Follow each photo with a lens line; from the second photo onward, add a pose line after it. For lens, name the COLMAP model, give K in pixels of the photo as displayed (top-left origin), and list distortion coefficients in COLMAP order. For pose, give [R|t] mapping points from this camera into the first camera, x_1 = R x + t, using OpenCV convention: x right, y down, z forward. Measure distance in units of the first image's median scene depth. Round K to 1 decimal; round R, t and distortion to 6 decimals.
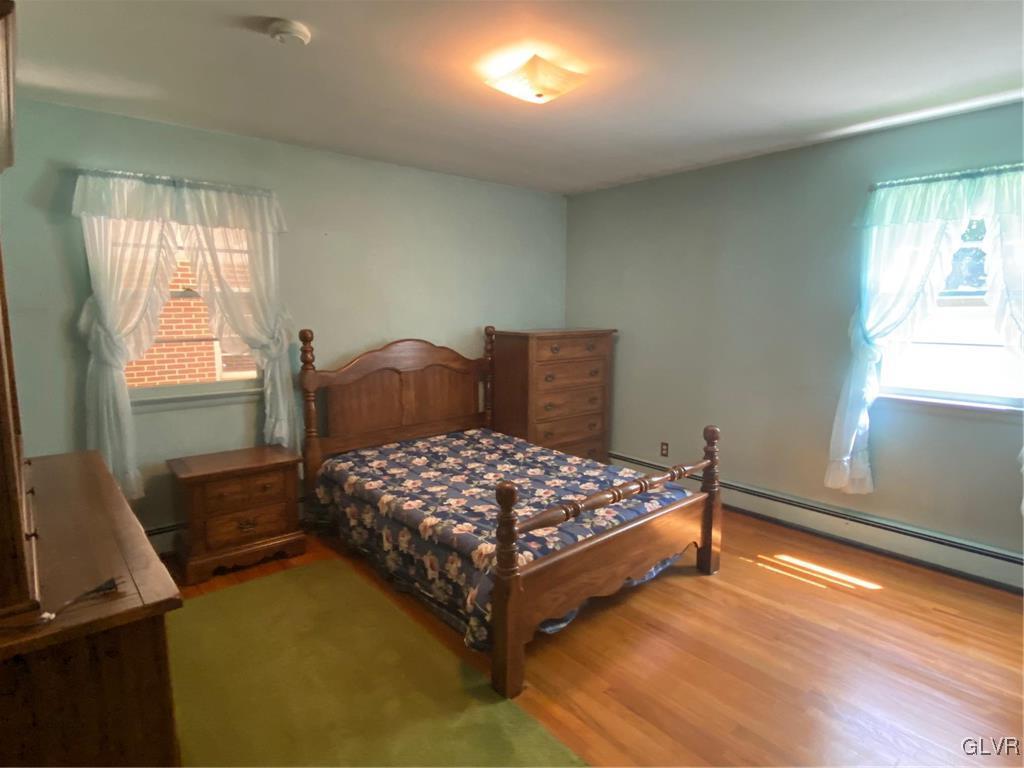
lens RADIAL K [[563.0, 0, 515.8], [0, 563.0, 387.2], [0, 0, 1]] dist [0.043309, -0.002648]
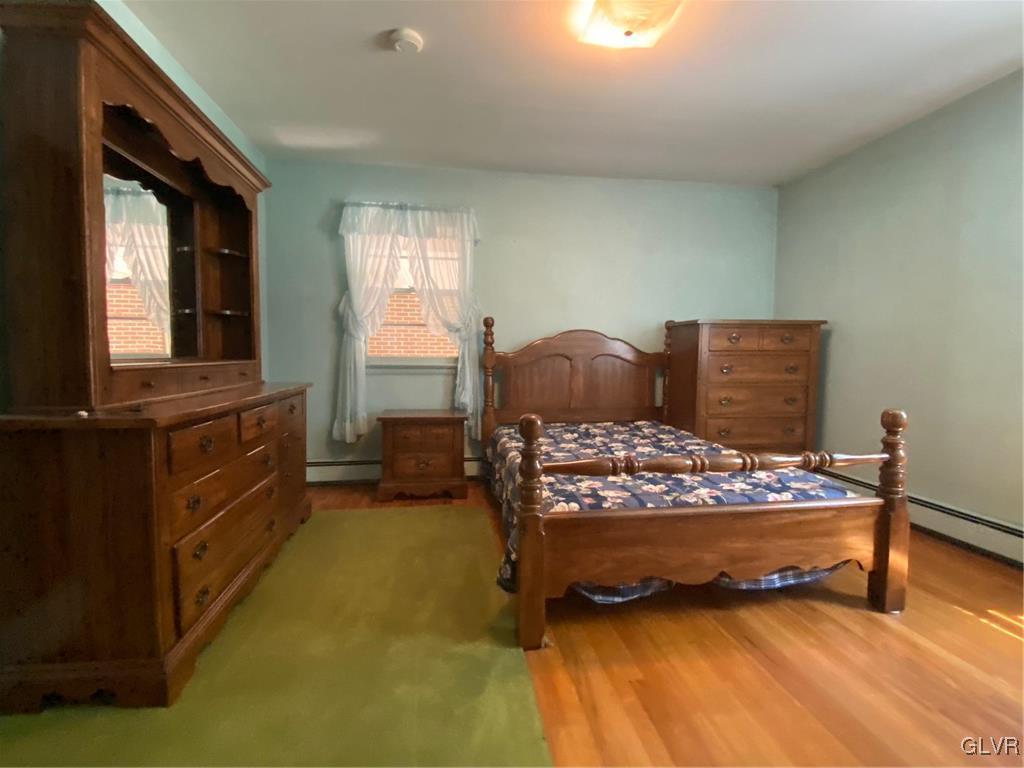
lens RADIAL K [[479.9, 0, 514.2], [0, 479.9, 384.0], [0, 0, 1]] dist [0.043491, -0.002686]
pose [[0.848437, 0.036165, -0.528059, 0.250459], [-0.076532, 0.995561, -0.054783, 0.104158], [0.523734, 0.086893, 0.847439, 0.182324]]
